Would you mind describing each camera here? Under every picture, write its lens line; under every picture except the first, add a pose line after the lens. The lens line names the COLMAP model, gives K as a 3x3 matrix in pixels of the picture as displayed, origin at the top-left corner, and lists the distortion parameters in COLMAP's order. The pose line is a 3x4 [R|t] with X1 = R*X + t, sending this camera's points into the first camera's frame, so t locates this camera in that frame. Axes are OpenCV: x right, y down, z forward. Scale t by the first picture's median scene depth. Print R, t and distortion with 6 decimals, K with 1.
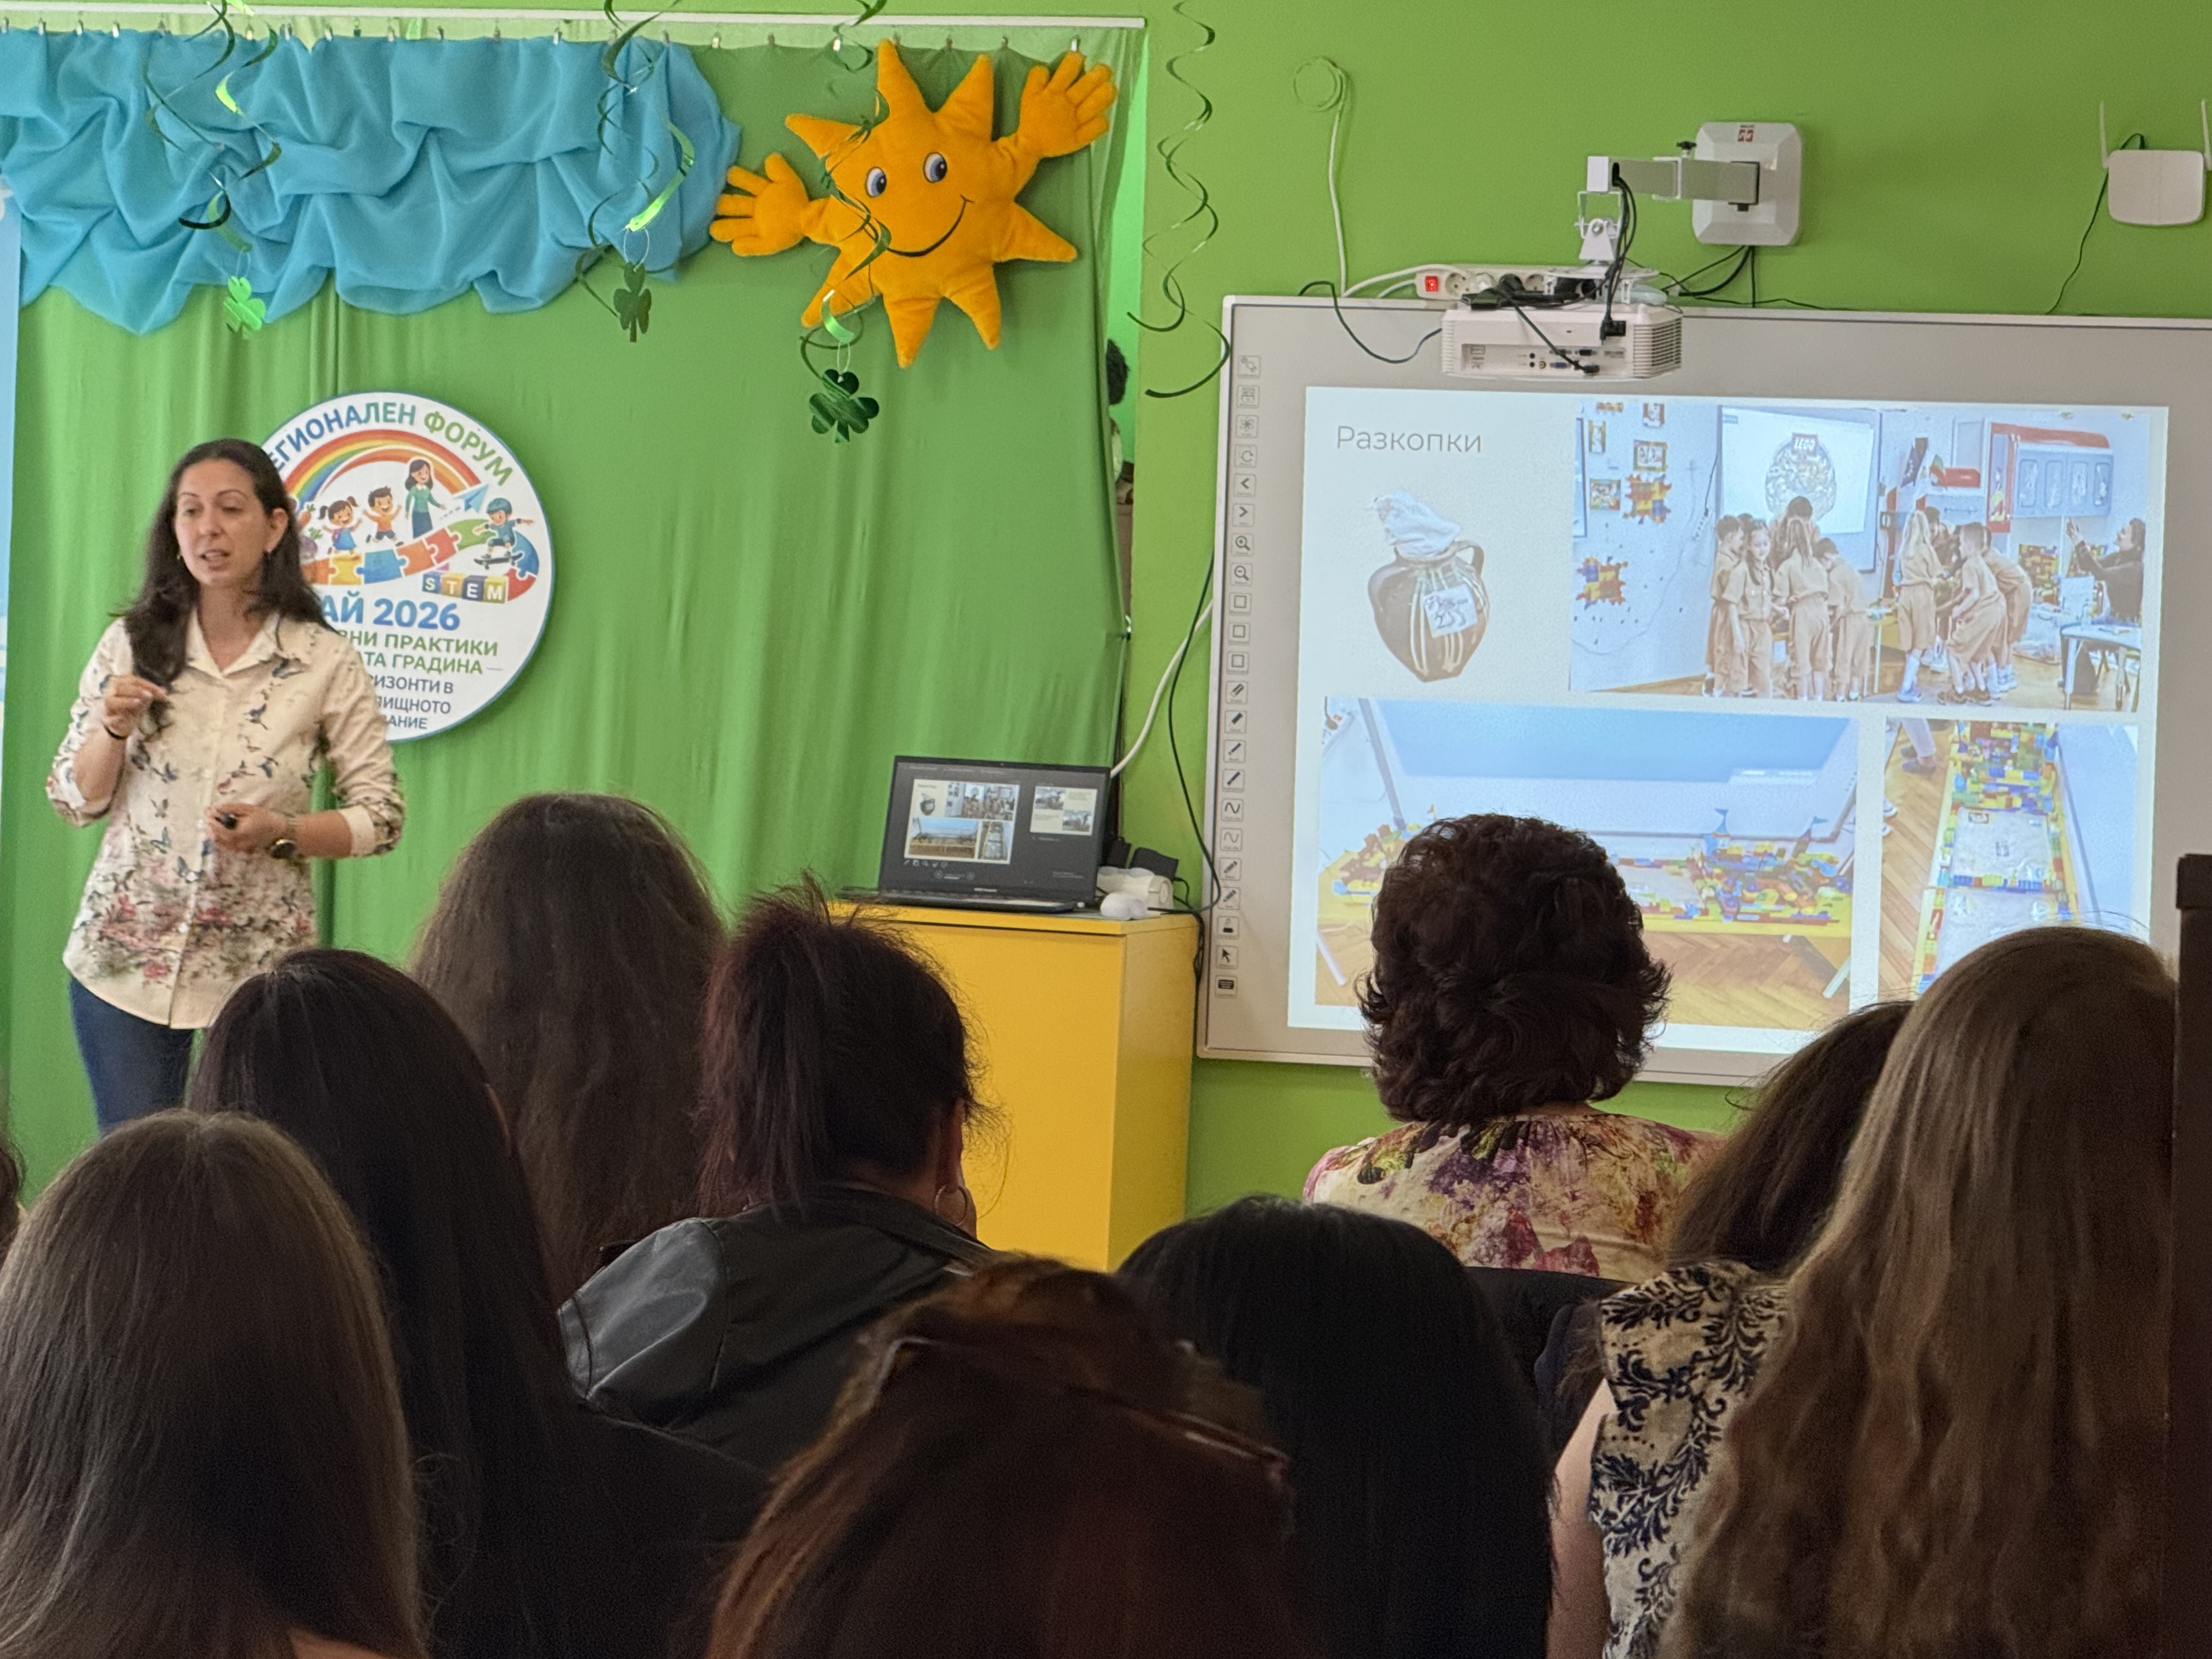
lens RADIAL K [[8185.6, 0, 1075.5], [0, 8185.6, 889.5], [0, 0, 1]] dist [0.235096, 0.000000]
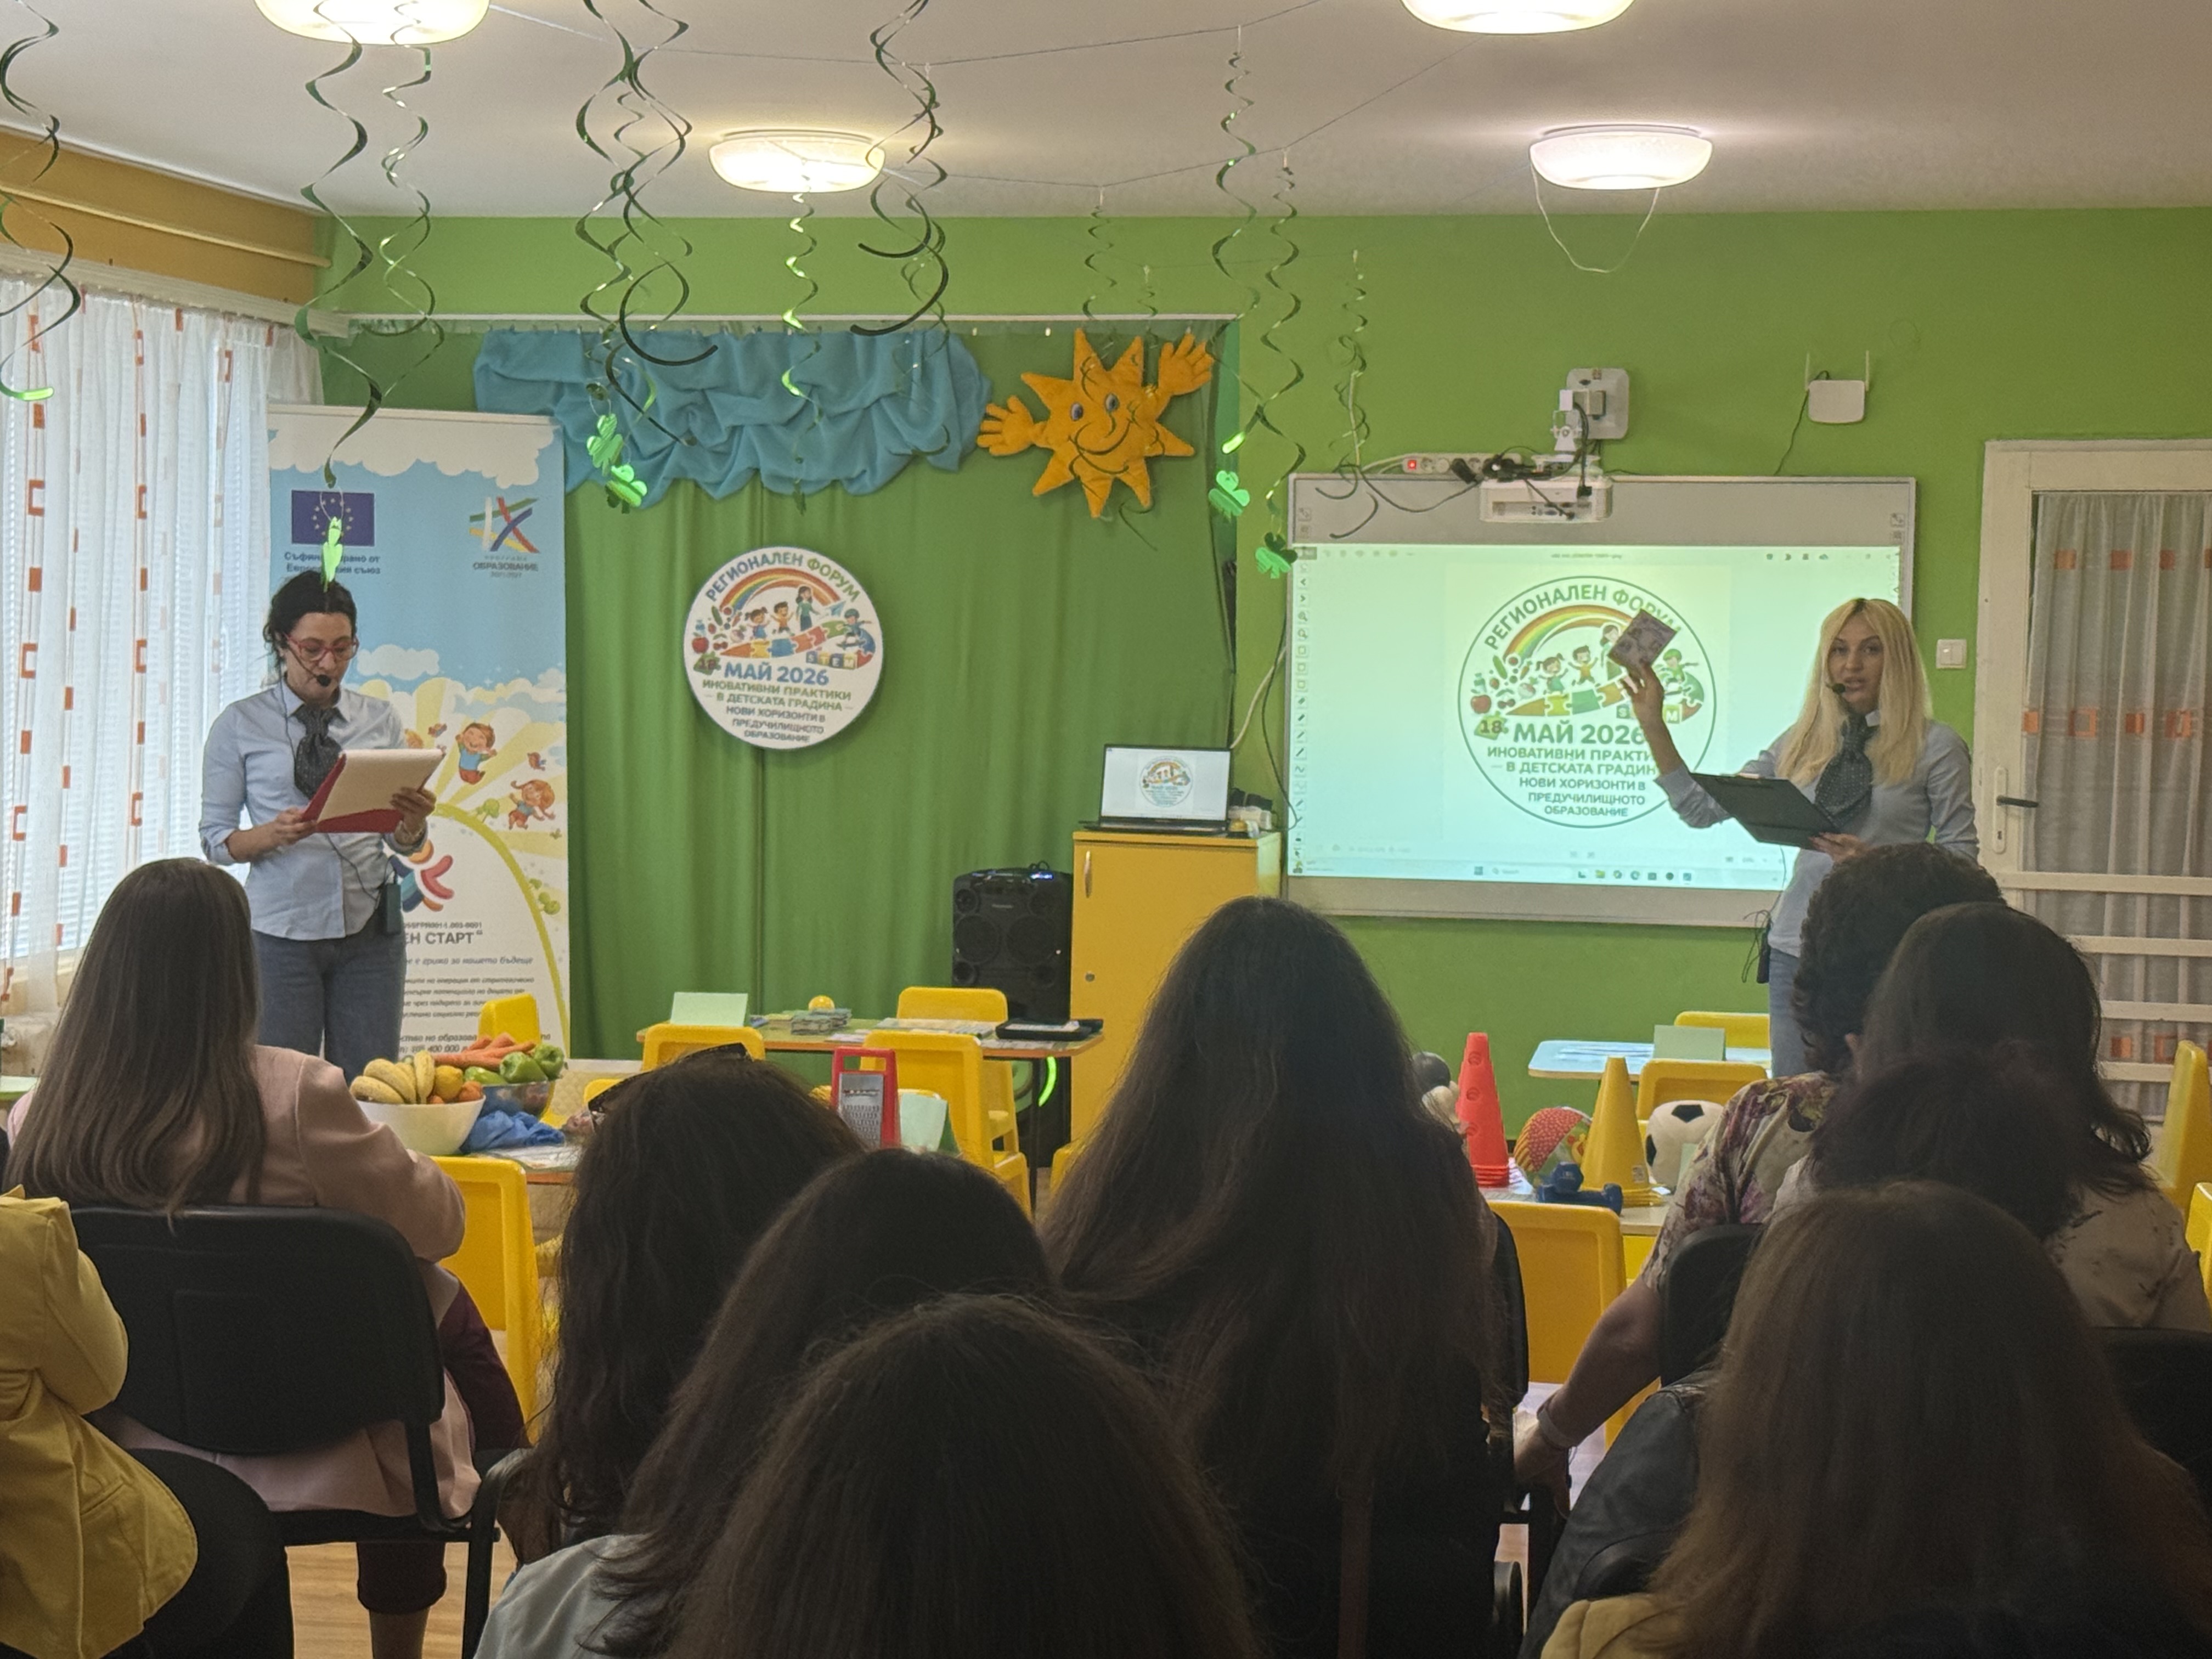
lens RADIAL K [[4052.9, 0, 1097.2], [0, 4052.9, 859.2], [0, 0, 1]] dist [0.110144, 0.000000]
pose [[0.995760, -0.027217, 0.087873, -0.096803], [0.024757, 0.999274, 0.028963, -0.016397], [-0.088598, -0.026665, 0.995711, 0.144934]]
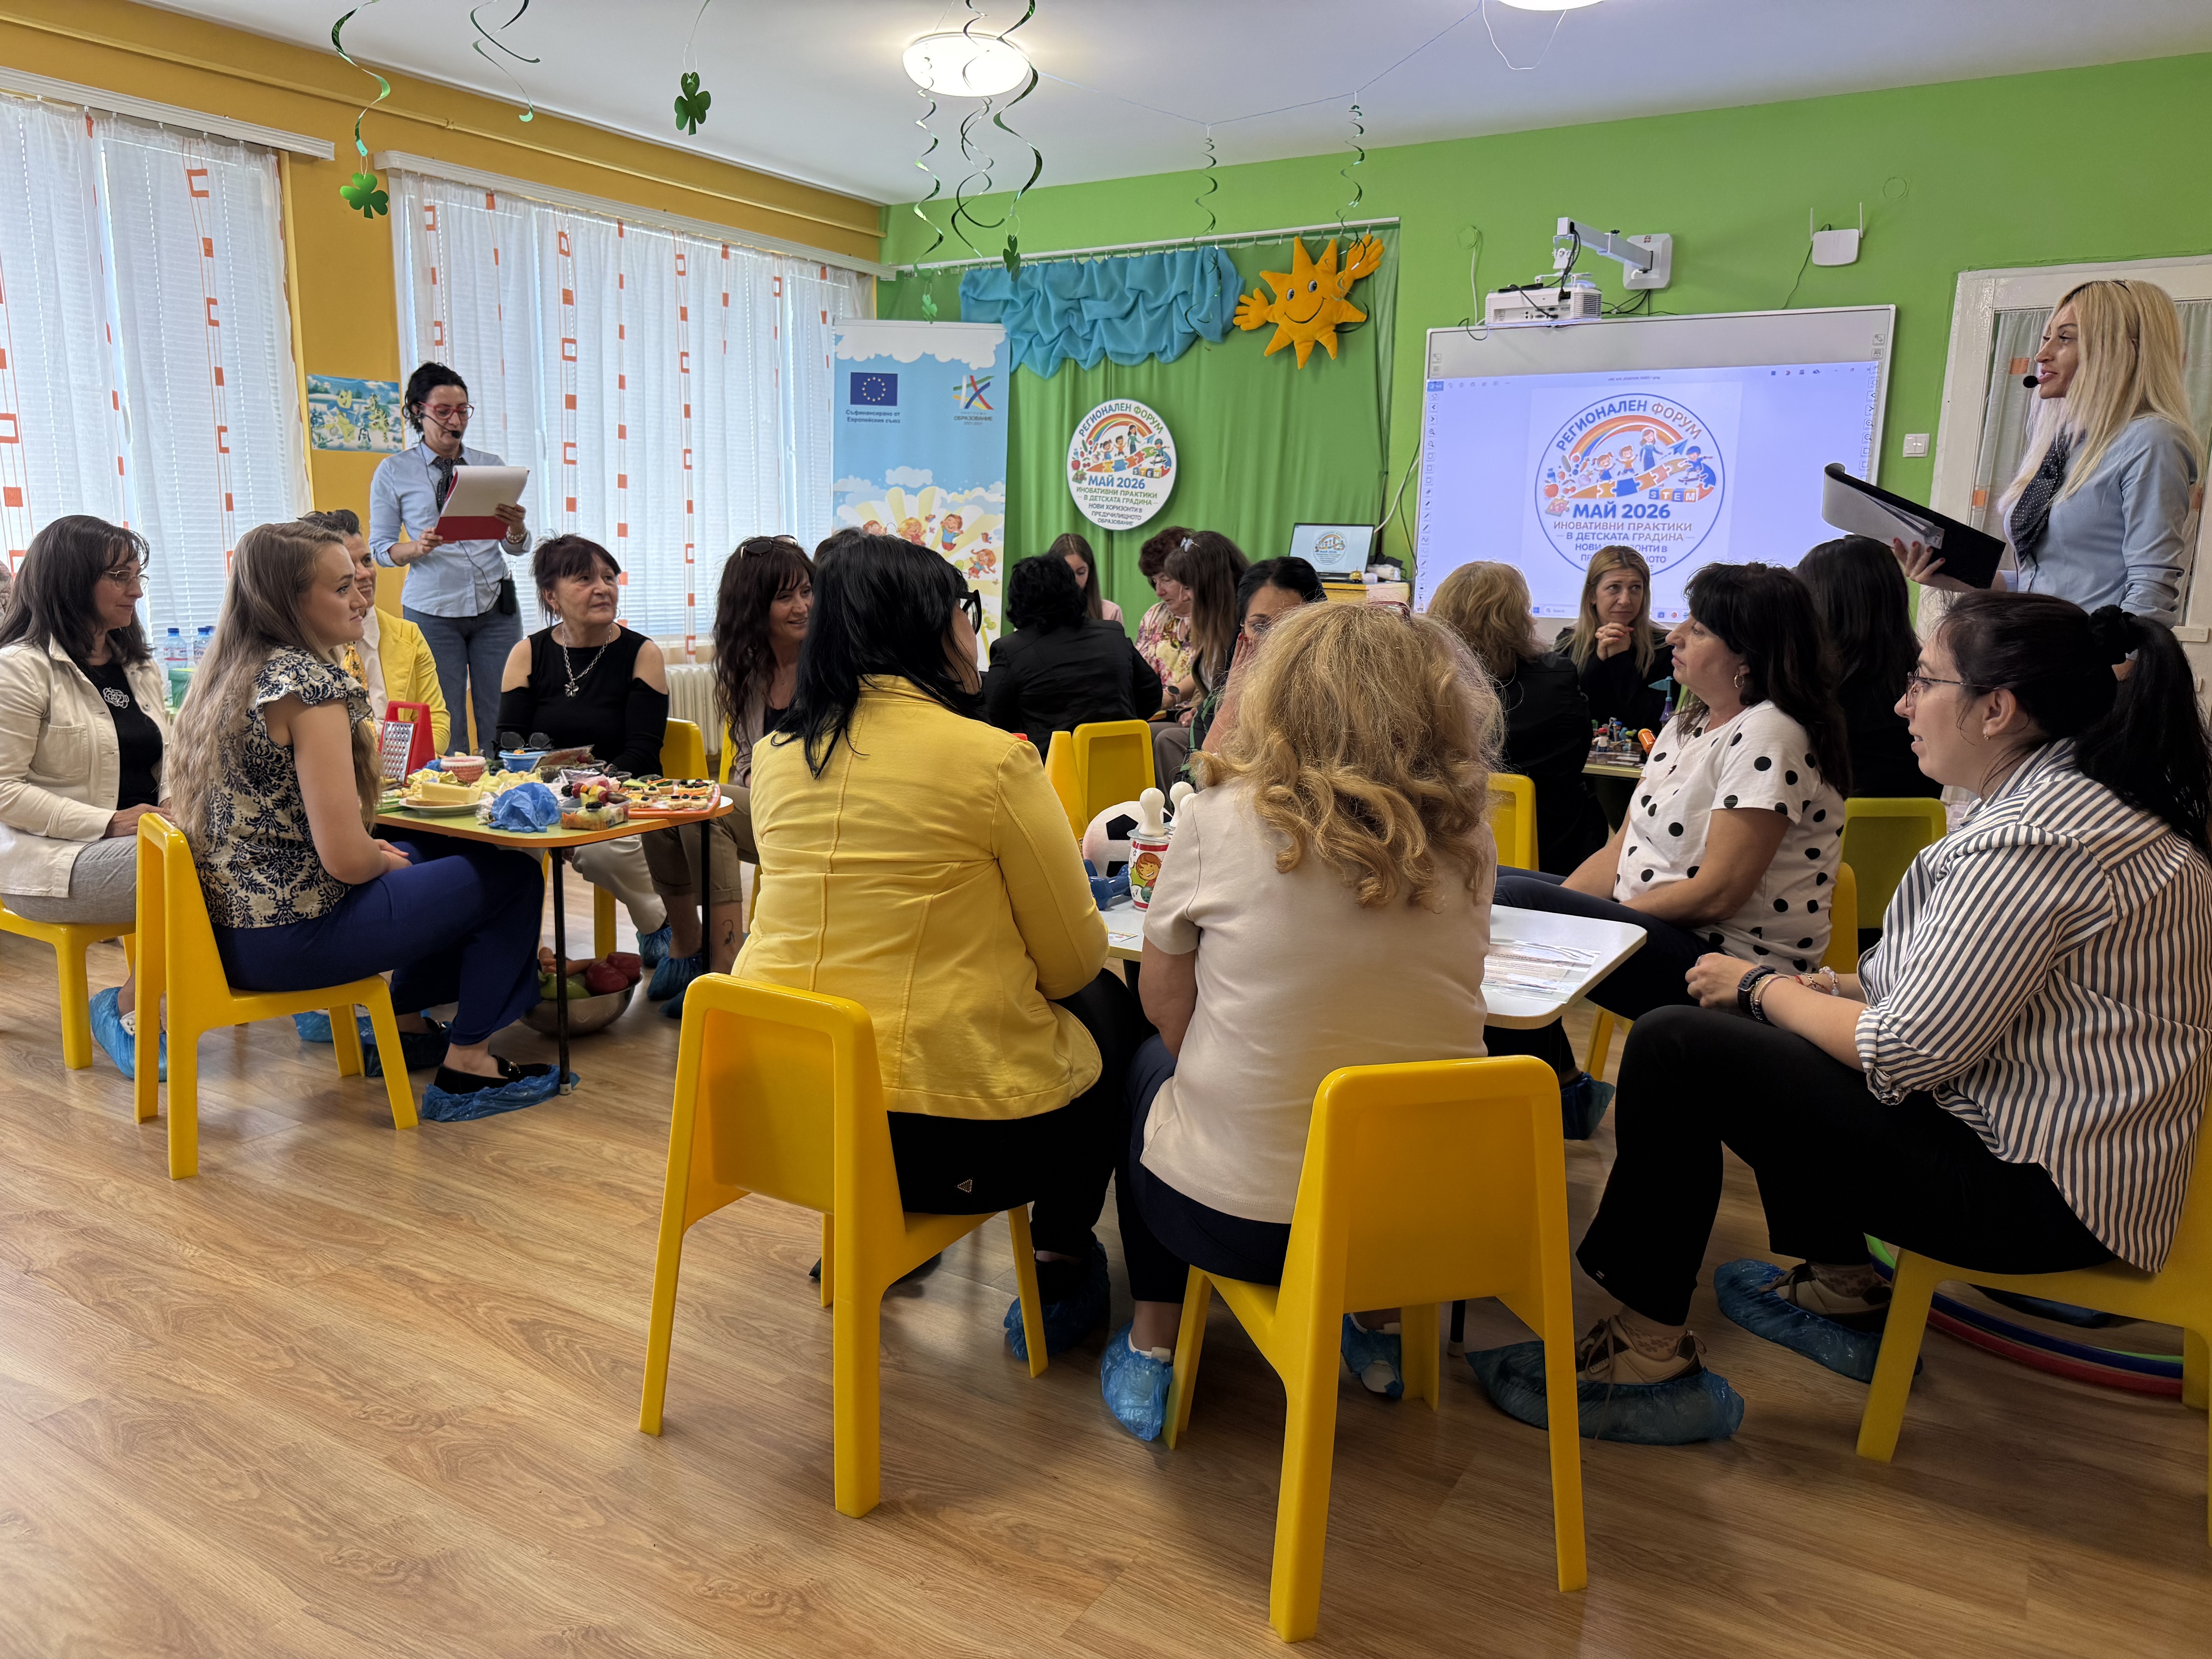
lens RADIAL K [[1571.0, 0, 1124.3], [0, 1571.0, 845.9], [0, 0, 1]] dist [0.053204, -0.074288]
pose [[0.964165, 0.030941, -0.263492, 0.059142], [0.009458, 0.988536, 0.150688, 0.009363], [0.265133, -0.147781, 0.952820, 0.479366]]
